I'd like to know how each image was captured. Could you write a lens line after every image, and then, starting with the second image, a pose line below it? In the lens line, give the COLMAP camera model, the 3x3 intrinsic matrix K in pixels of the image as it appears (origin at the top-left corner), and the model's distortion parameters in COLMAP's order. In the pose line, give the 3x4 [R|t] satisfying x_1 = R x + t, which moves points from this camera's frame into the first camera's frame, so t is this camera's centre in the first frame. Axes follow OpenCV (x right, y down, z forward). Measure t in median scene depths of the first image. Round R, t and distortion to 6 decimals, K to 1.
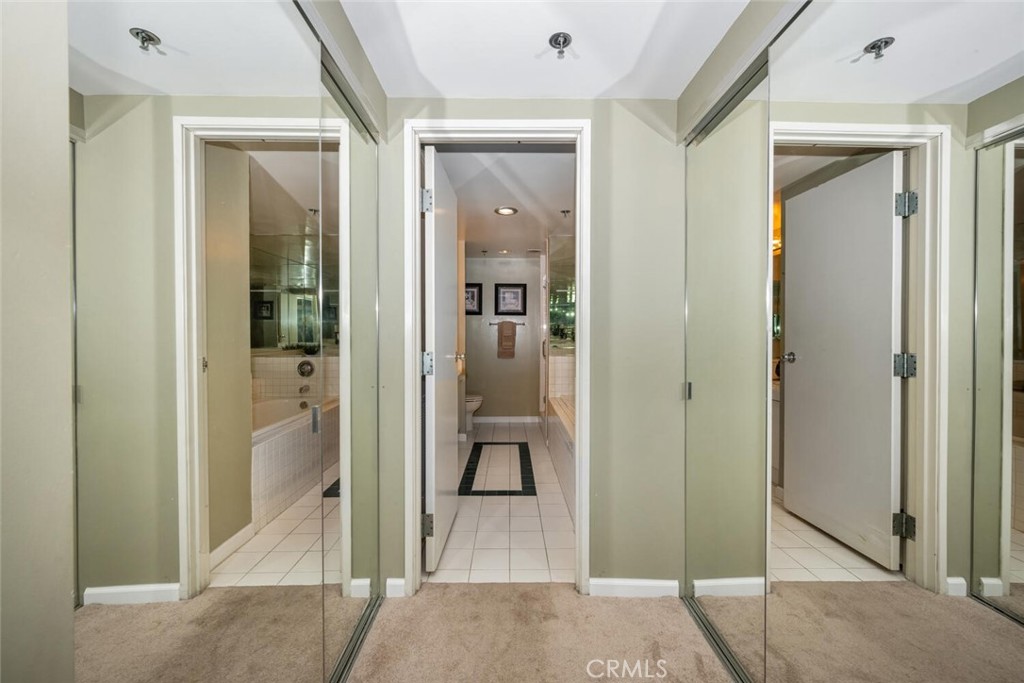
lens RADIAL K [[414.6, 0, 512.9], [0, 414.6, 337.6], [0, 0, 1]] dist [0.000221, -0.001017]
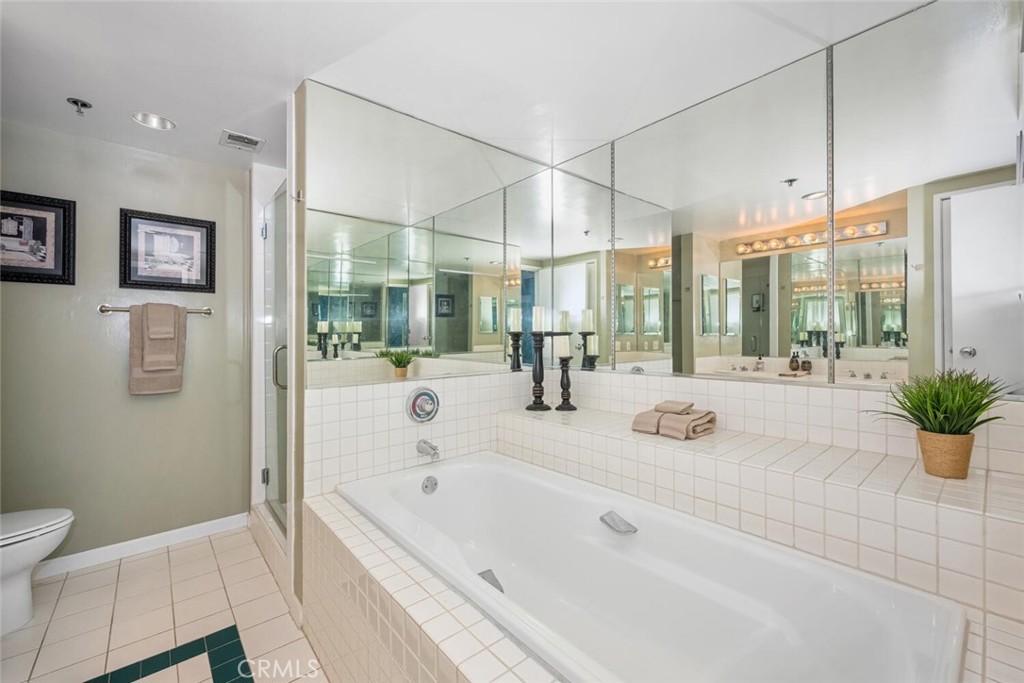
lens RADIAL K [[414.6, 0, 496.0], [0, 414.6, 332.0], [0, 0, 1]] dist [0.000221, -0.001017]
pose [[0.776314, 0.001746, 0.630344, -0.013955], [0.009879, 0.999840, -0.014937, -0.002047], [-0.630269, 0.017823, 0.776172, 0.467437]]
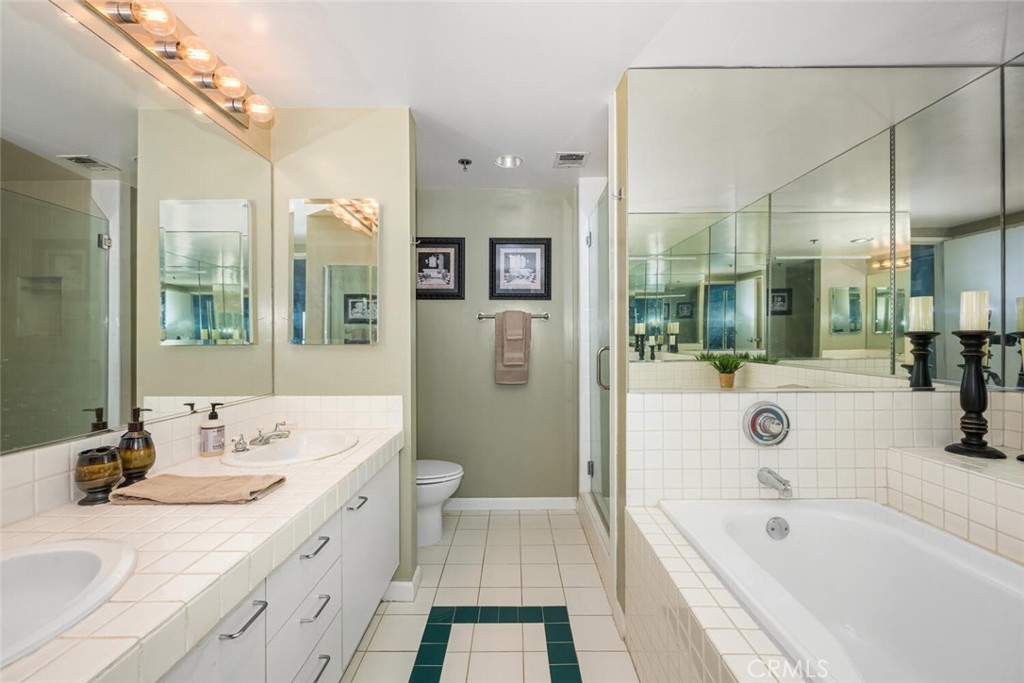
lens RADIAL K [[414.6, 0, 512.0], [0, 414.6, 339.3], [0, 0, 1]] dist [0.000221, -0.001017]
pose [[0.999923, -0.002770, -0.012069, -0.009732], [0.002699, 0.999979, -0.005833, -0.002228], [0.012085, 0.005800, 0.999910, 0.491738]]
